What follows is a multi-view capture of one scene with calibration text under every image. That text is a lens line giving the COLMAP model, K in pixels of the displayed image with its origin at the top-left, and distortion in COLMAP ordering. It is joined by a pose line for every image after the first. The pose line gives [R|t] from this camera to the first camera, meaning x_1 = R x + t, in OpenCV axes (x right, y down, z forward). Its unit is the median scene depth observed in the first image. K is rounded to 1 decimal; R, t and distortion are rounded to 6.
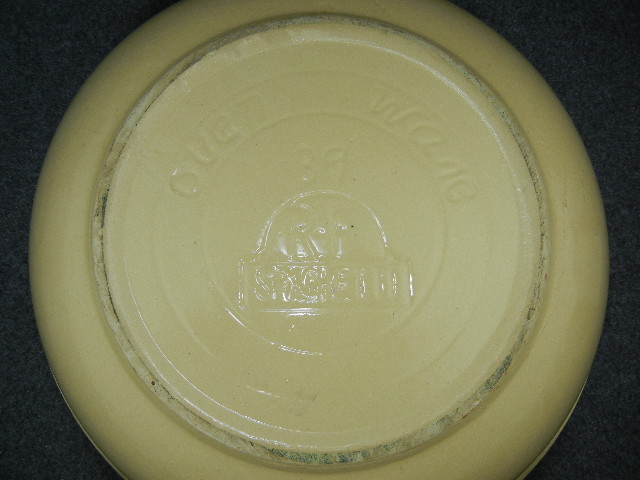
lens RADIAL K [[555.4, 0, 321.8], [0, 555.4, 240.6], [0, 0, 1]] dist [-0.007099, -0.000837]
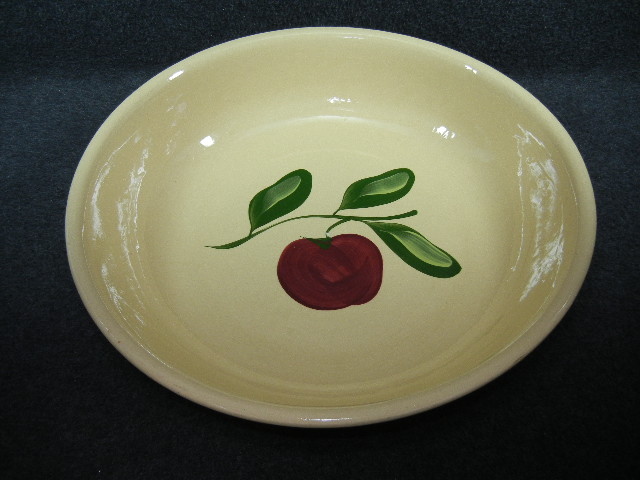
lens RADIAL K [[555.4, 0, 320.2], [0, 555.4, 238.2], [0, 0, 1]] dist [-0.007099, -0.000837]
pose [[0.998578, 0.021620, -0.048738, -0.029400], [-0.042558, 0.873852, -0.484325, 0.812220], [0.032119, 0.485711, 0.873529, -0.181549]]
